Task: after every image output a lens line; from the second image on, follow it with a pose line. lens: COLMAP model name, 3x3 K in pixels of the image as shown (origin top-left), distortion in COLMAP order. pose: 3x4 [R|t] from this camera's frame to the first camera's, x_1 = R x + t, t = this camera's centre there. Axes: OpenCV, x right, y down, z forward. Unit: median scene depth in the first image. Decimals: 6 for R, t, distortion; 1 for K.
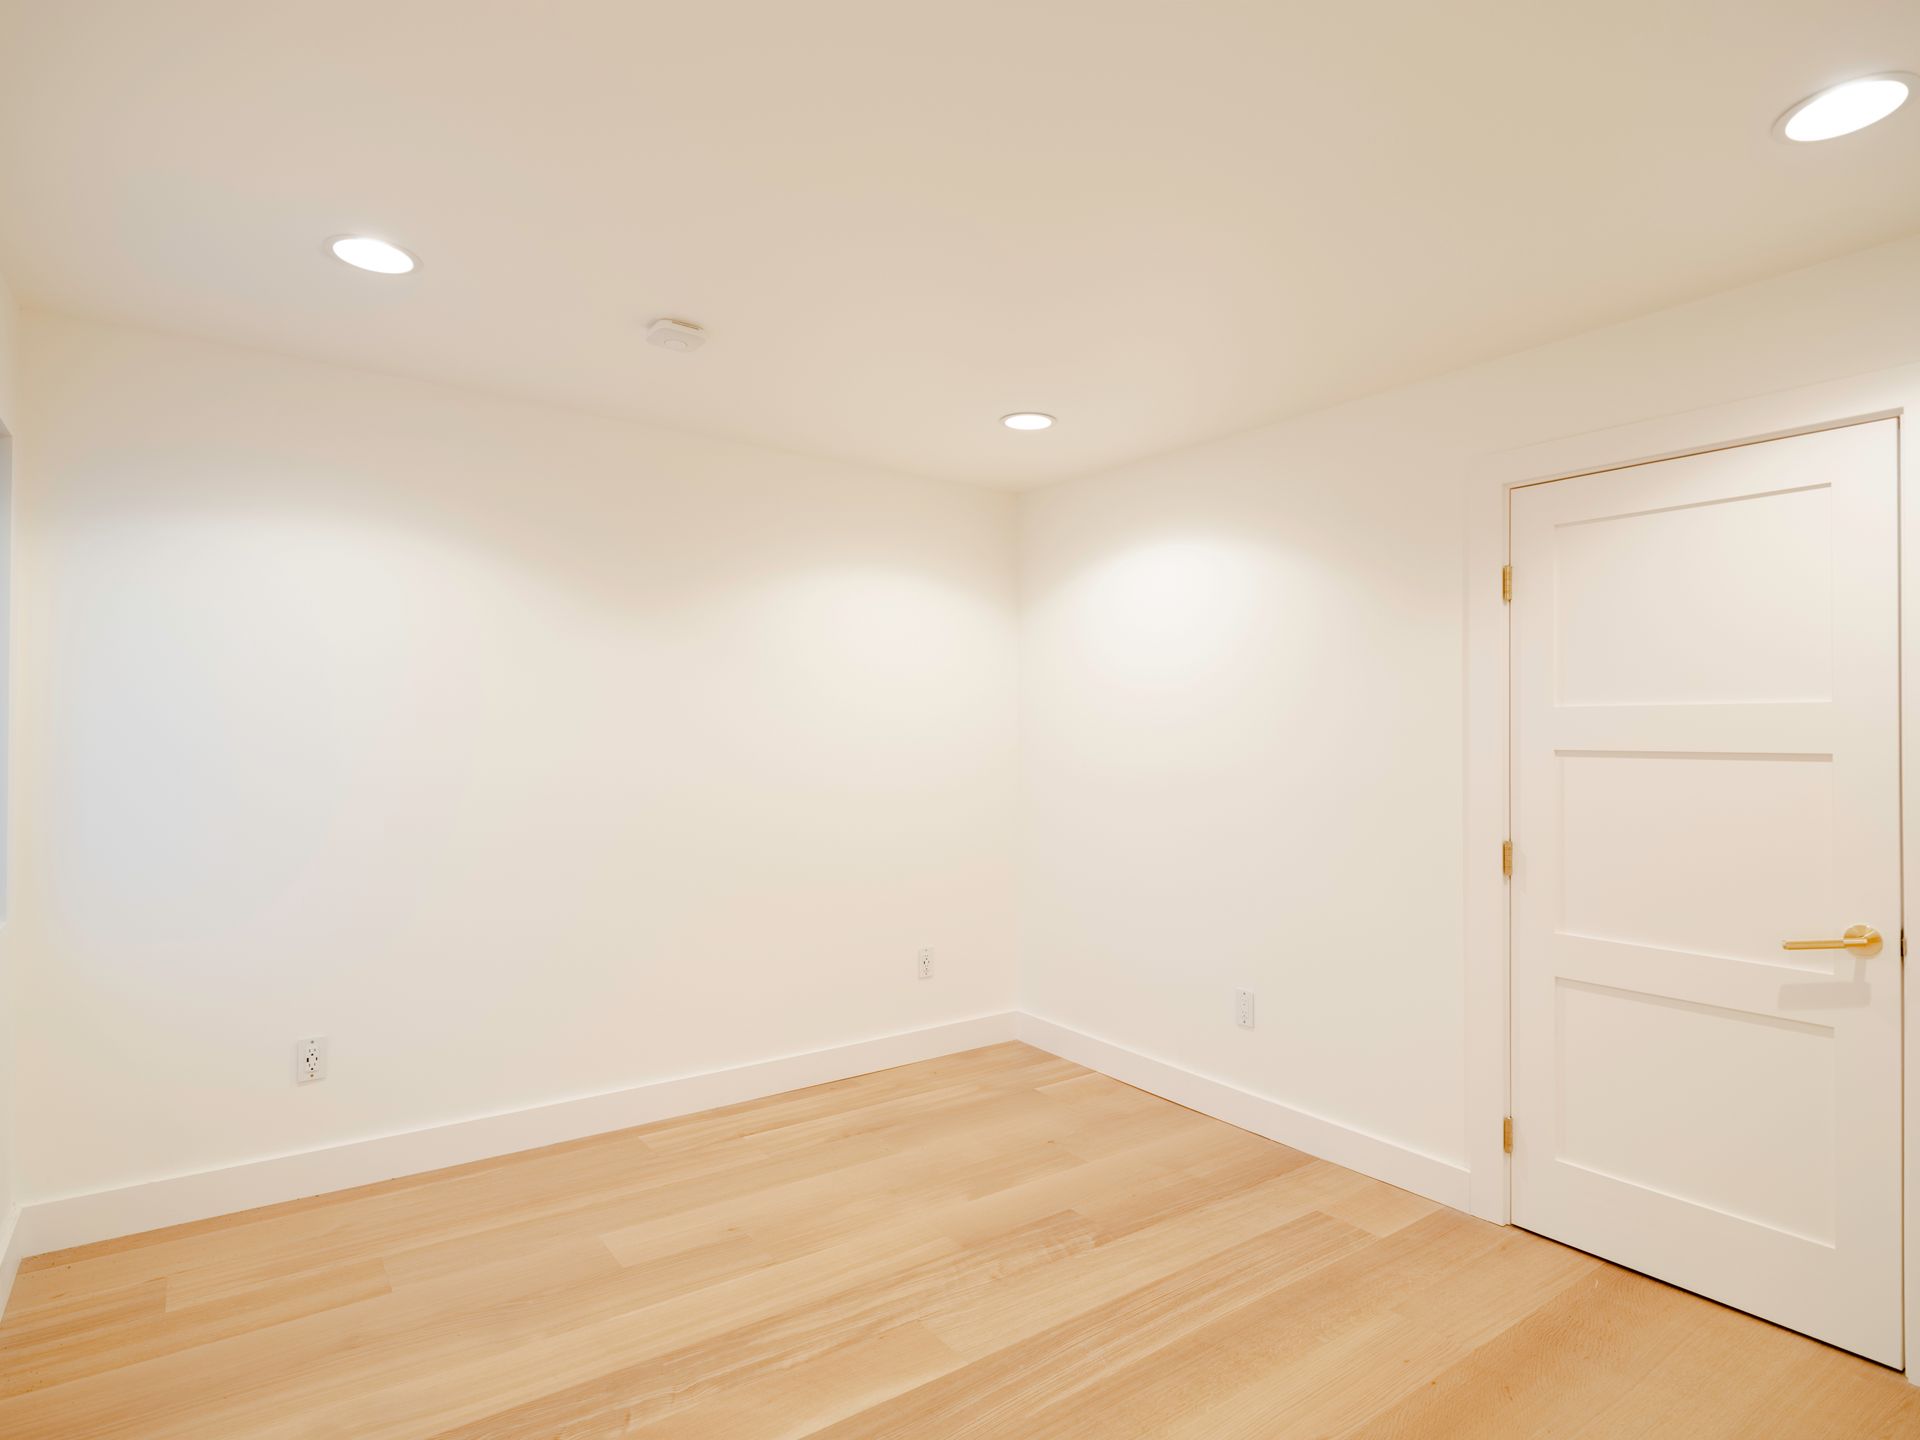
lens RADIAL K [[1028.1, 0, 961.4], [0, 1028.1, 725.5], [0, 0, 1]] dist [0.001567, -0.001376]
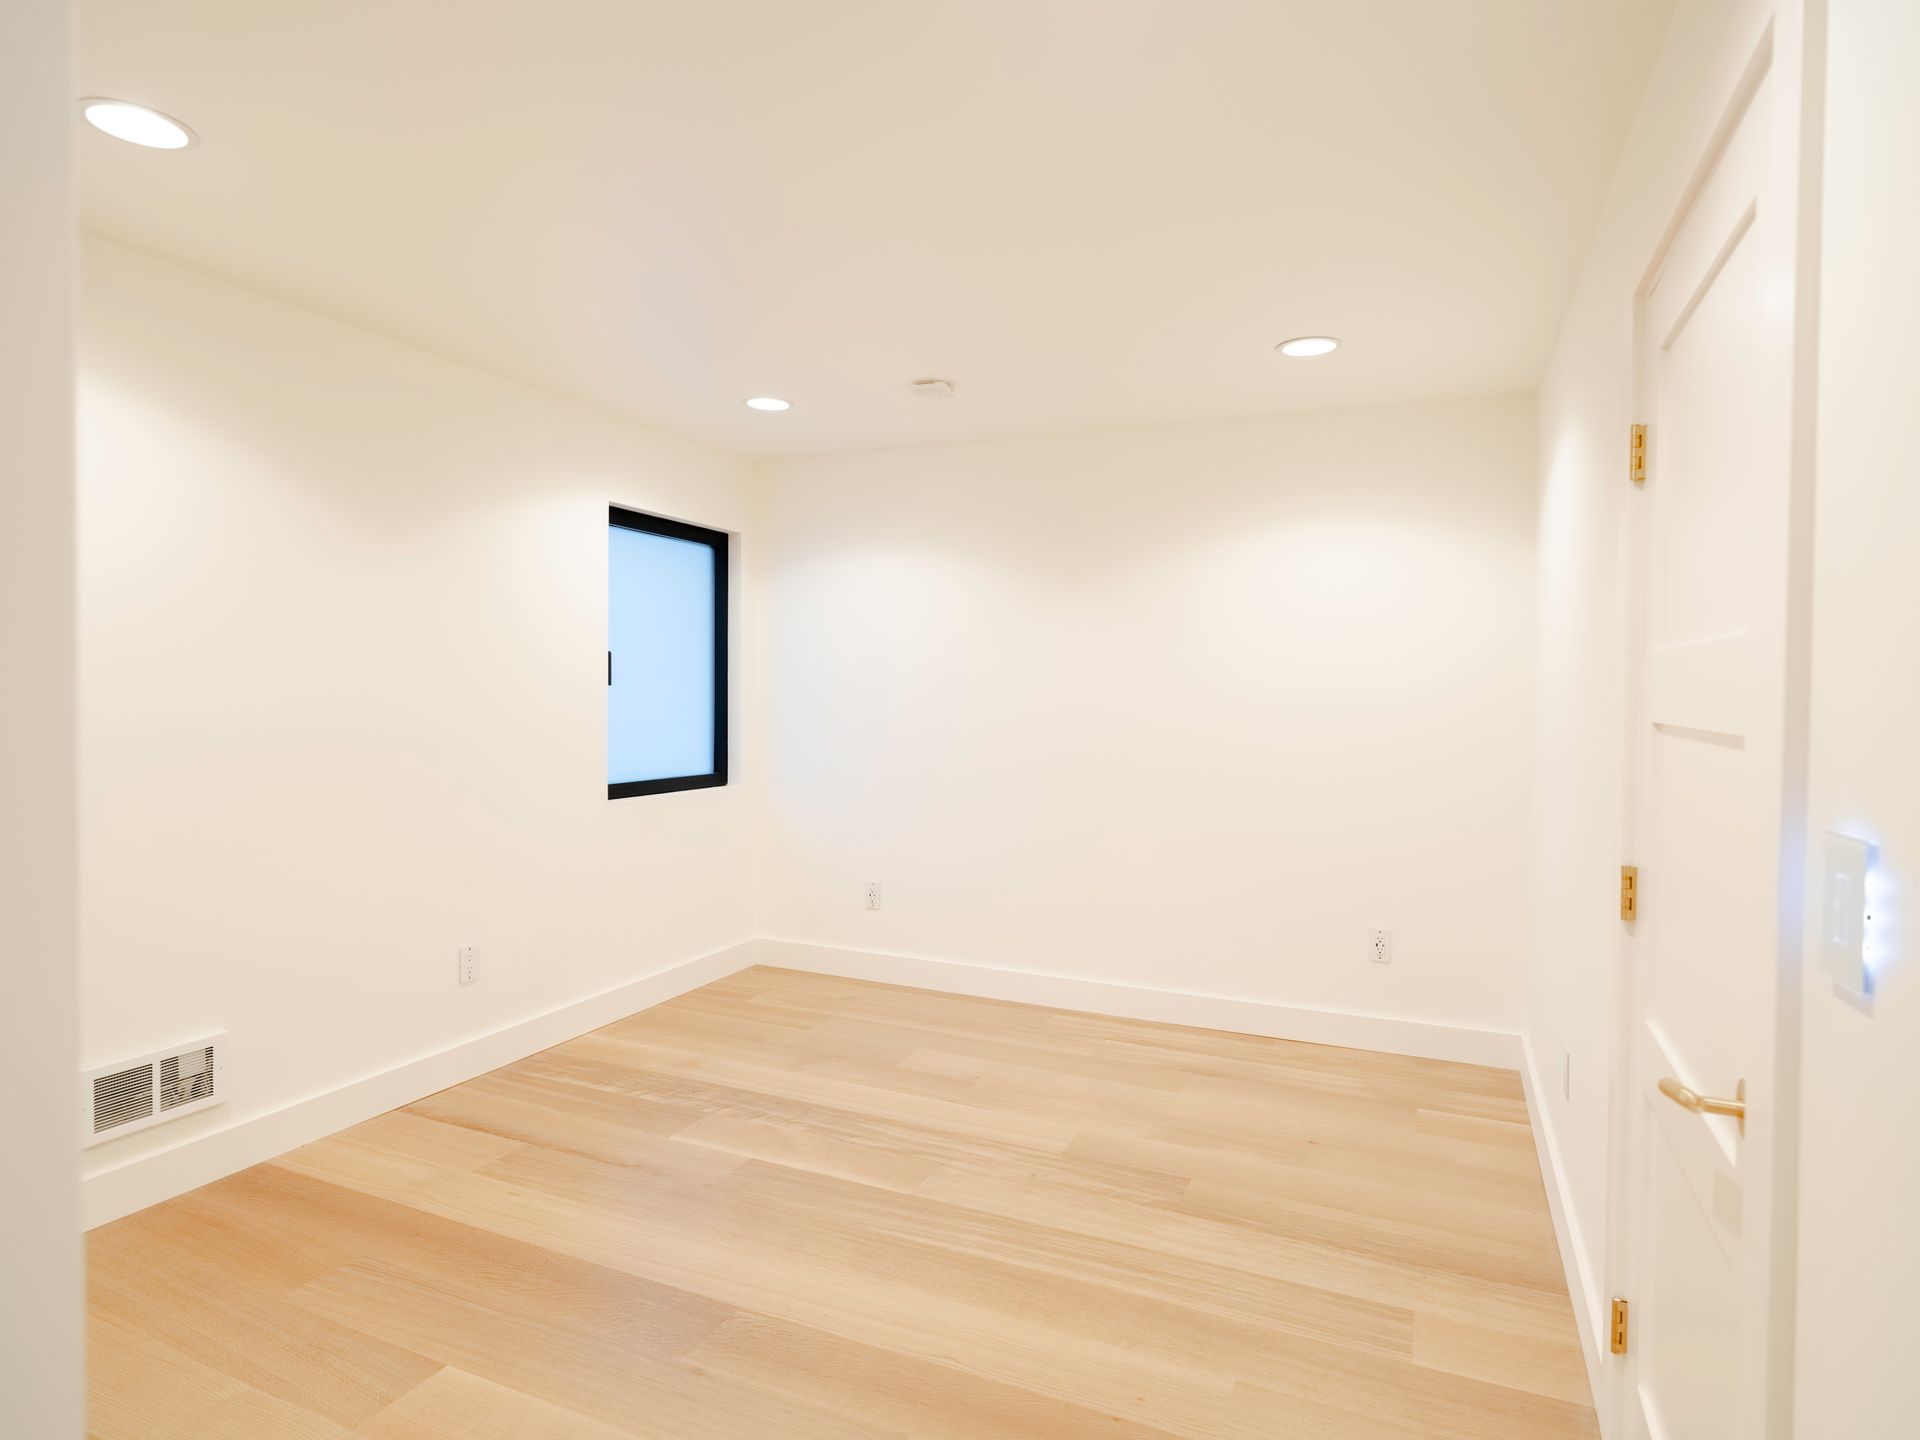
lens RADIAL K [[1028.1, 0, 961.4], [0, 1028.1, 725.5], [0, 0, 1]] dist [0.001567, -0.001376]
pose [[0.501403, 0.026568, -0.864806, 0.899881], [0.003069, 0.999468, 0.032484, 0.003256], [0.865208, -0.018942, 0.501055, 0.348254]]
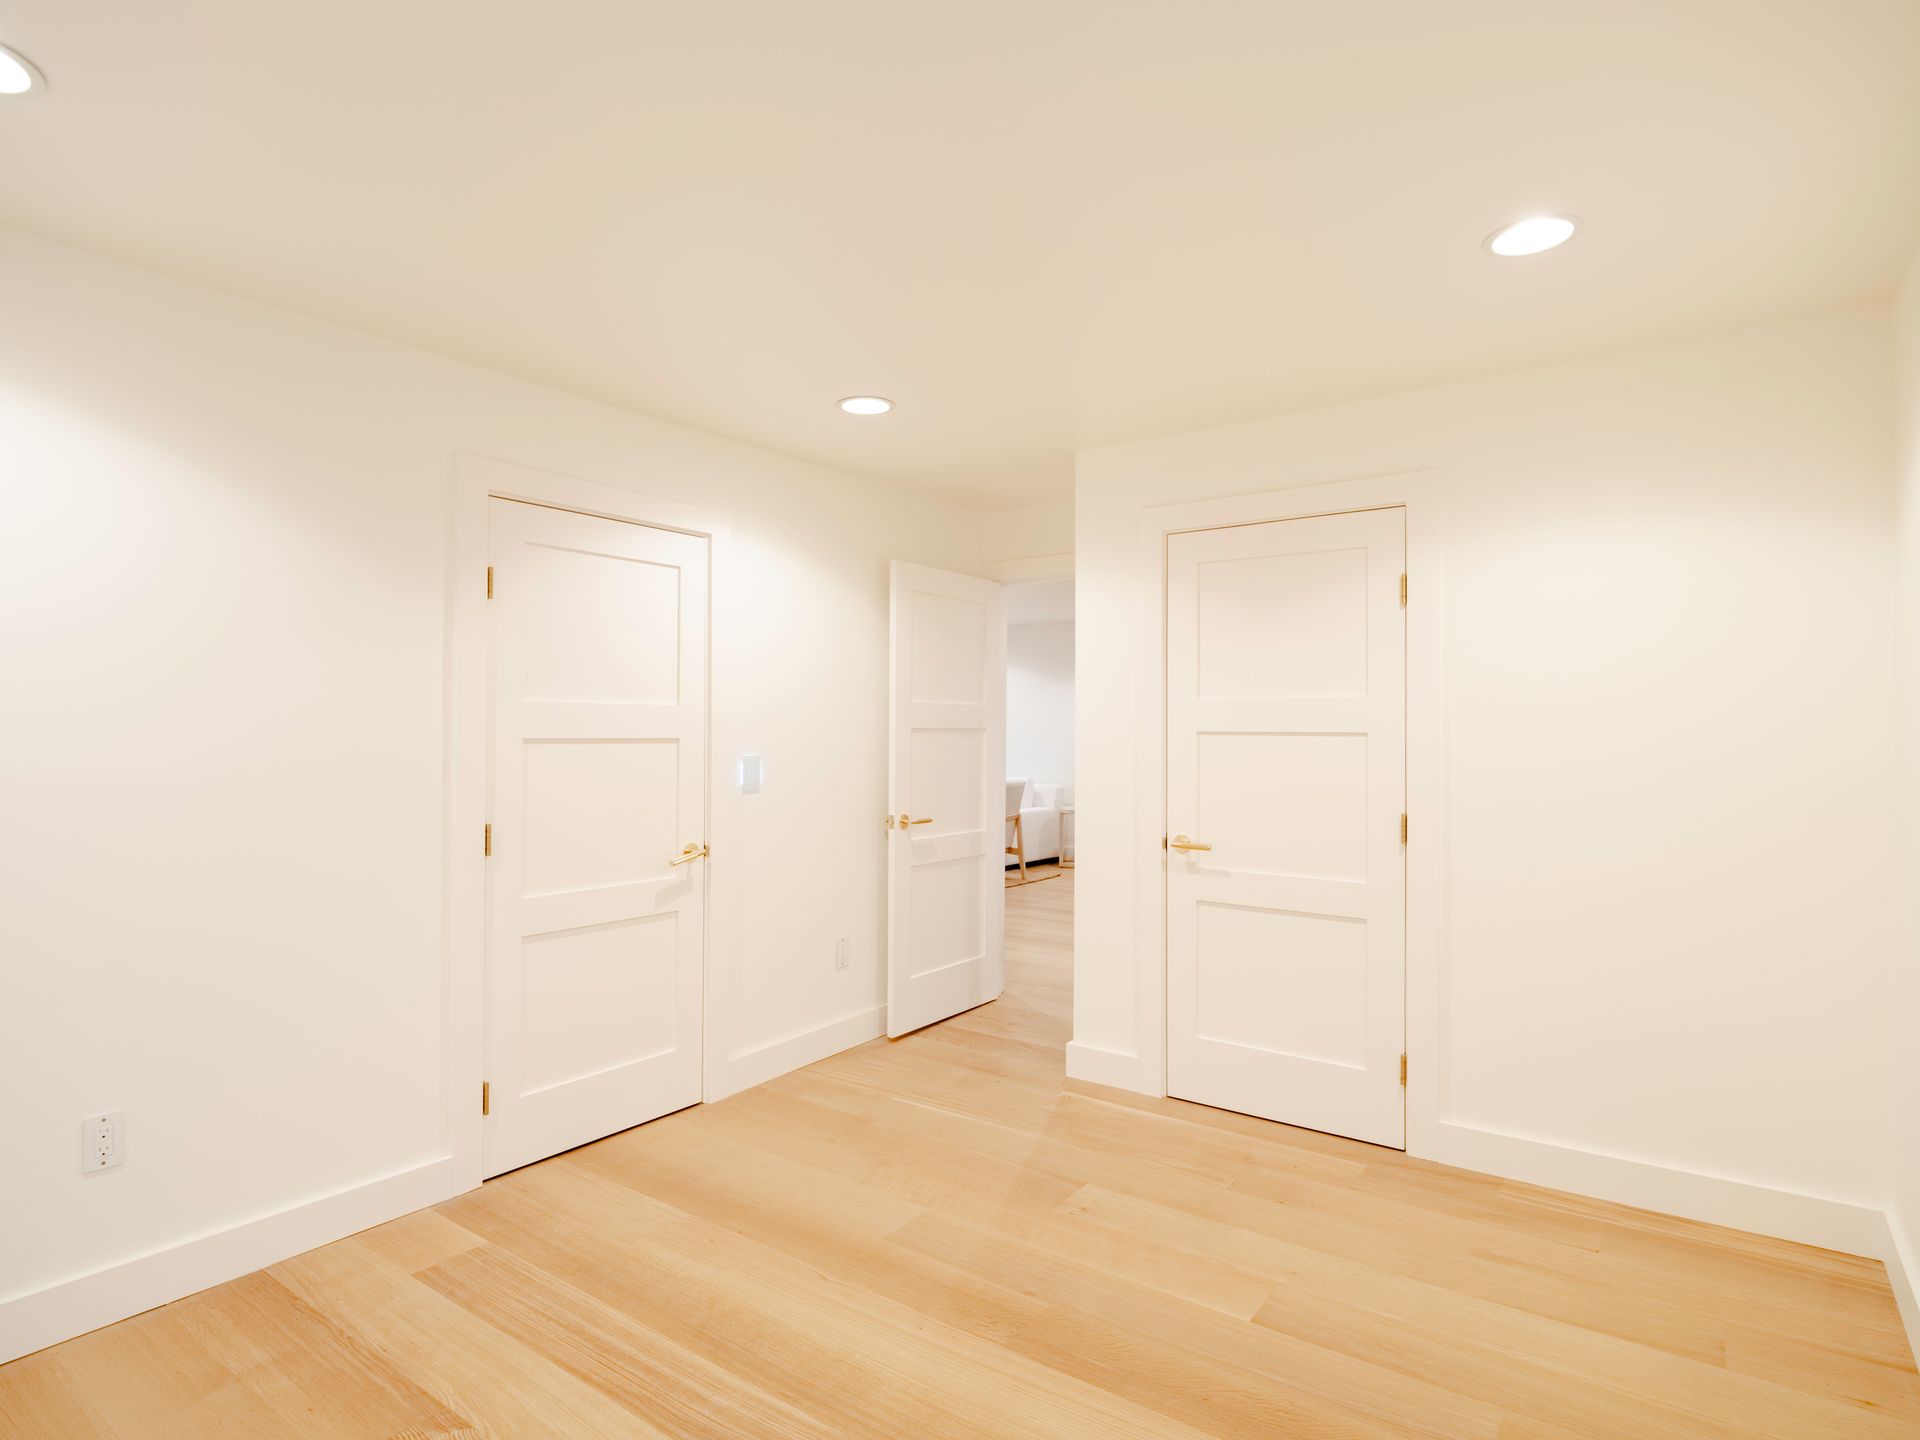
lens RADIAL K [[1028.1, 0, 961.4], [0, 1028.1, 725.5], [0, 0, 1]] dist [0.001567, -0.001376]
pose [[-0.304695, 0.002535, 0.952447, -0.663129], [-0.016094, 0.999840, -0.007810, 0.011328], [-0.952314, -0.017709, -0.304605, 0.893110]]
